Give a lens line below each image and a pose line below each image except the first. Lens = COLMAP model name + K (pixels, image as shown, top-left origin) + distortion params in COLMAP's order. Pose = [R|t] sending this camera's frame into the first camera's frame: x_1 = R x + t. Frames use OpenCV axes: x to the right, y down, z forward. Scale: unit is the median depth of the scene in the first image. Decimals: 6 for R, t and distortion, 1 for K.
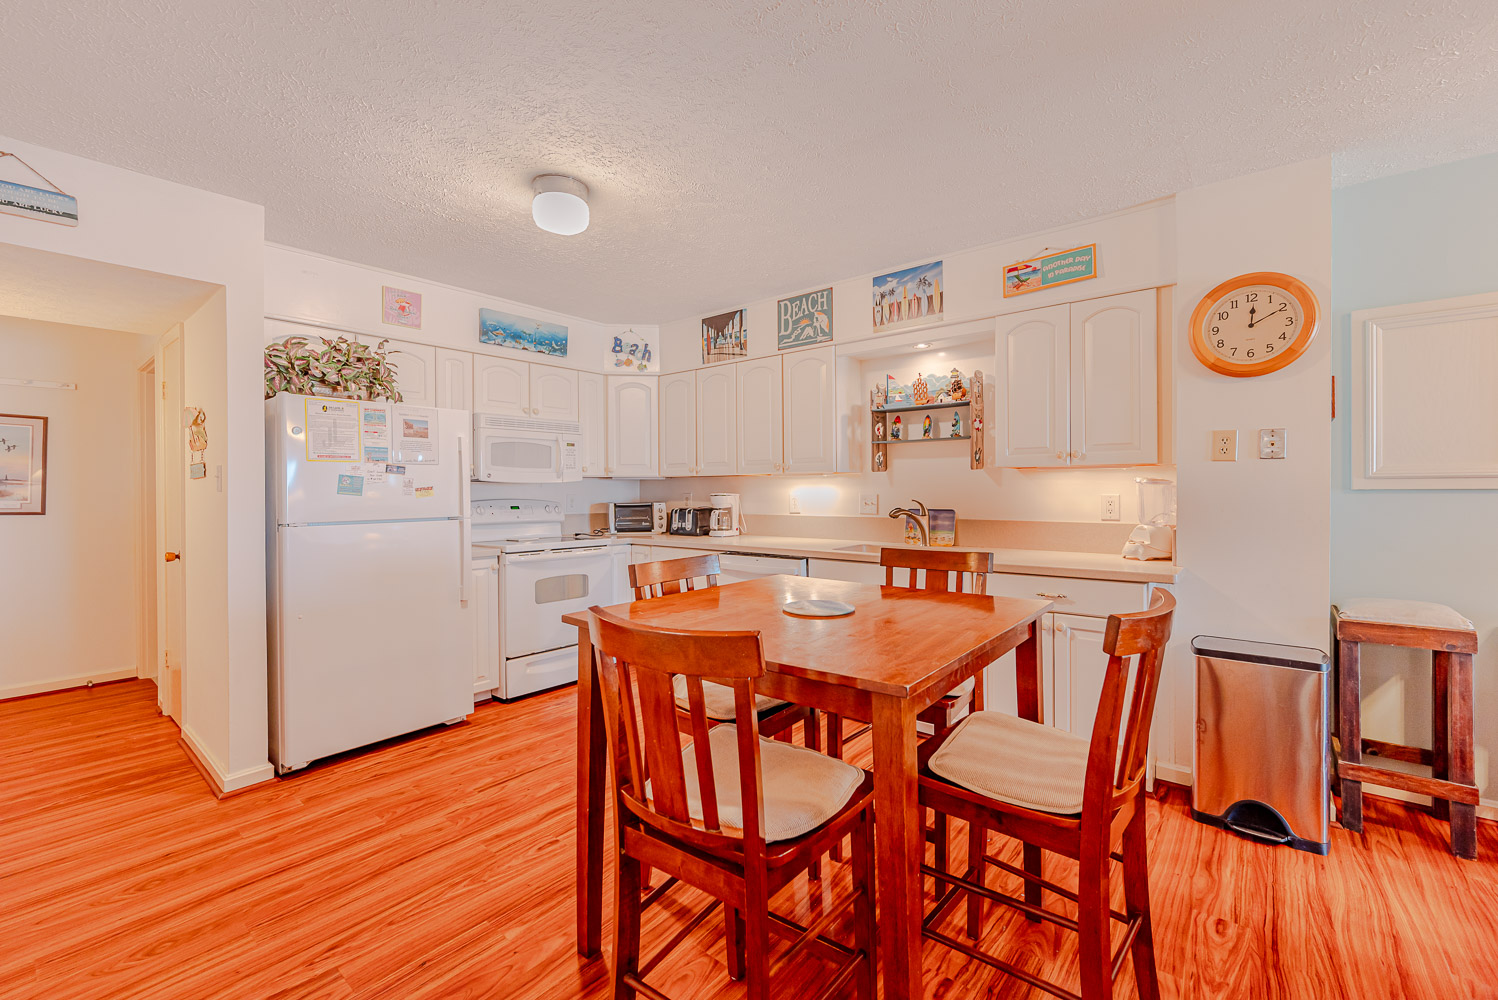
lens RADIAL K [[623.6, 0, 743.0], [0, 623.6, 490.6], [0, 0, 1]] dist [-0.001144, -0.000014]
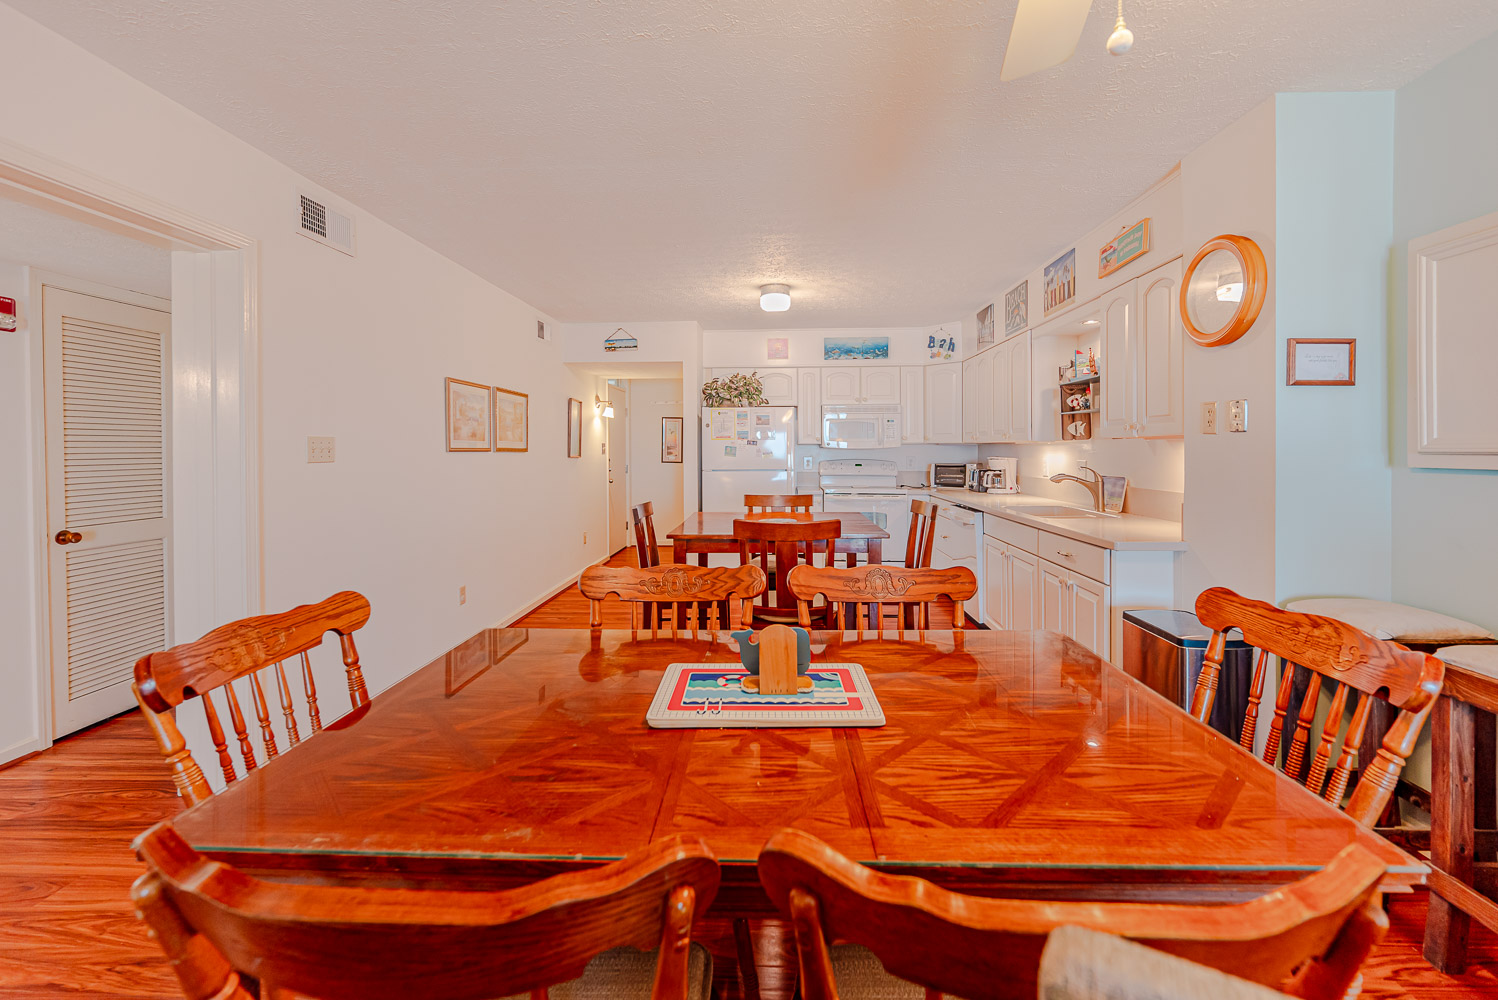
lens RADIAL K [[619.3, 0, 754.6], [0, 619.3, 450.5], [0, 0, 1]] dist [0.000415, -0.000029]
pose [[0.605536, 0.005167, -0.795801, 0.686850], [-0.001549, 0.999985, 0.005315, -0.015851], [0.795817, -0.001986, 0.605534, -0.083864]]
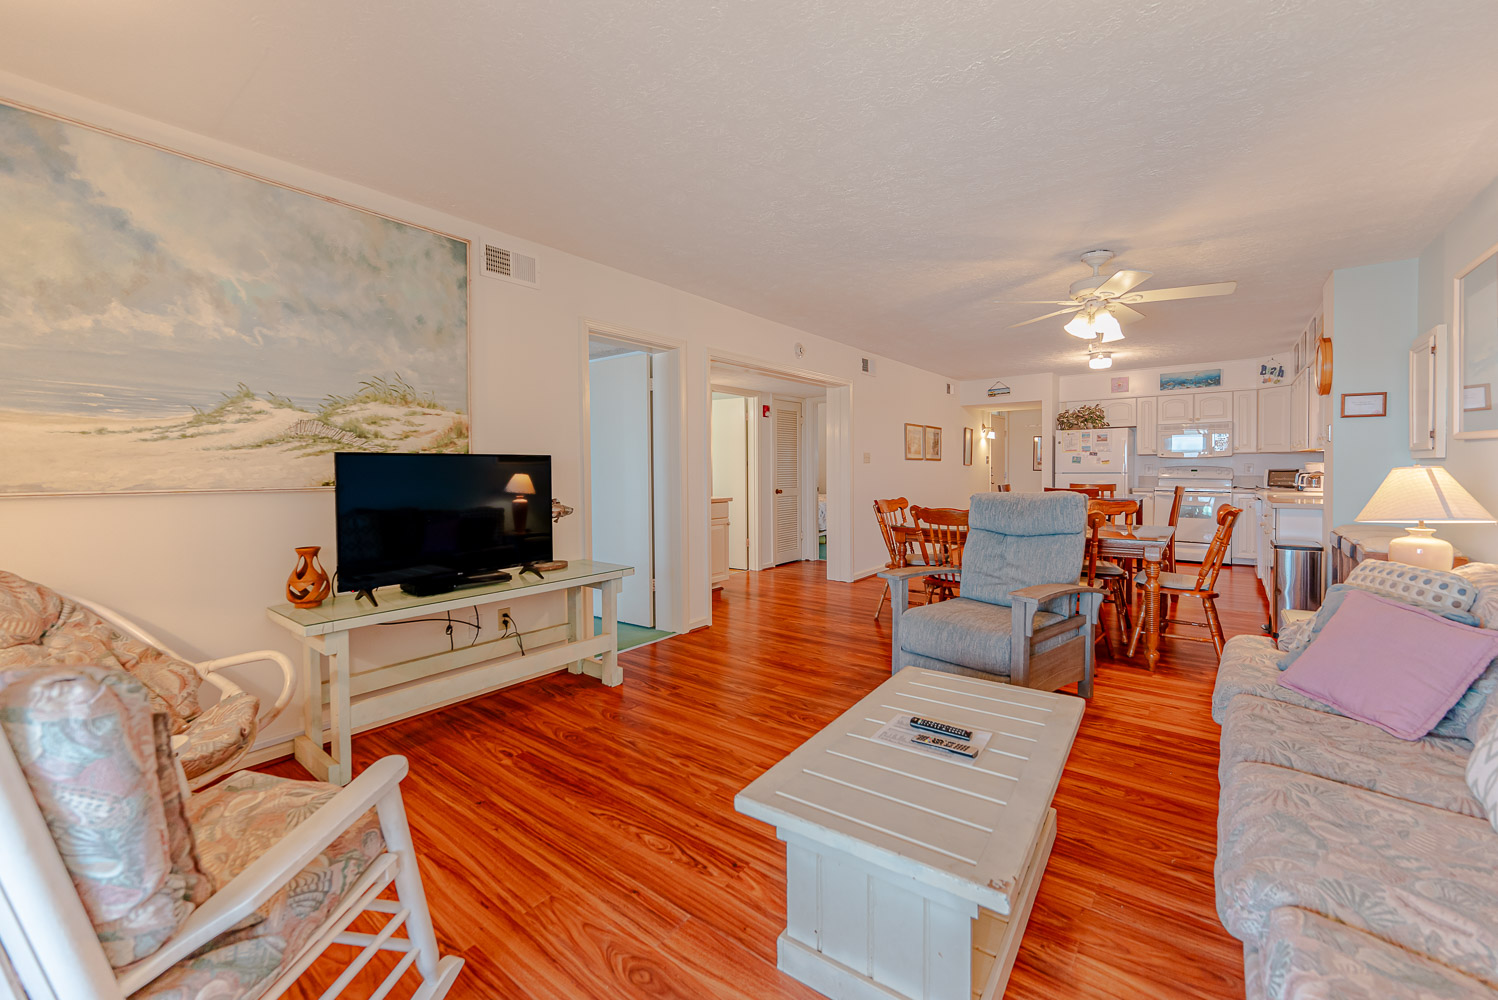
lens RADIAL K [[604.1, 0, 748.7], [0, 604.1, 485.9], [0, 0, 1]] dist [0.000198, -0.000118]
pose [[0.027269, 0.032947, -0.999085, 1.513916], [0.004427, 0.999443, 0.033079, 0.008796], [0.999618, -0.005325, 0.027108, -0.421672]]
